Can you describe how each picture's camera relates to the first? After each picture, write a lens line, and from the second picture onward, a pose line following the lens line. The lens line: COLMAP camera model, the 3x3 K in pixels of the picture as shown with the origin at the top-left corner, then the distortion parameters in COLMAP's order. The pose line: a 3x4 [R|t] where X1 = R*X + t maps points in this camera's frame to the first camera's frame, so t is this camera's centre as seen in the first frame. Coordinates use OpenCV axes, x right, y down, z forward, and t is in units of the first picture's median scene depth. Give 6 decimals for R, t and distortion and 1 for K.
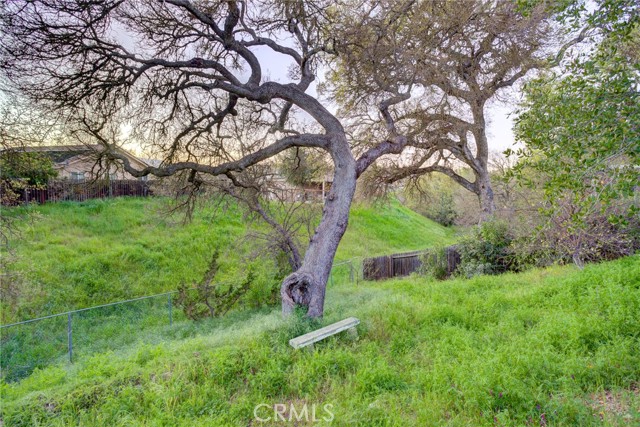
lens RADIAL K [[317.1, 0, 320.7], [0, 317.1, 215.0], [0, 0, 1]] dist [-0.010304, 0.002982]
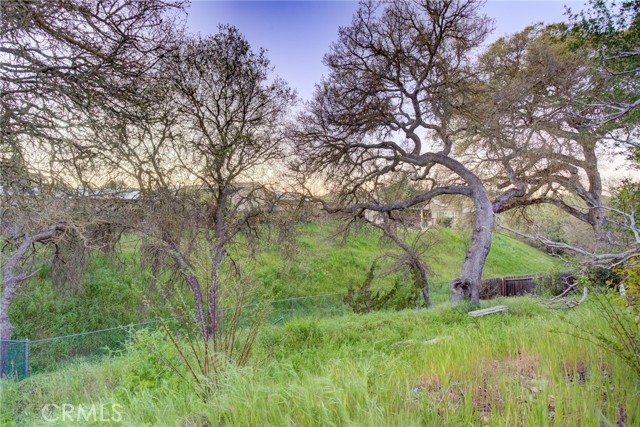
lens RADIAL K [[317.1, 0, 318.5], [0, 317.1, 215.9], [0, 0, 1]] dist [-0.010304, 0.002982]
pose [[0.969084, 0.001712, -0.246725, -0.137653], [-0.020690, 0.997018, -0.074347, 0.004853], [0.245862, 0.077154, 0.966229, -0.261813]]
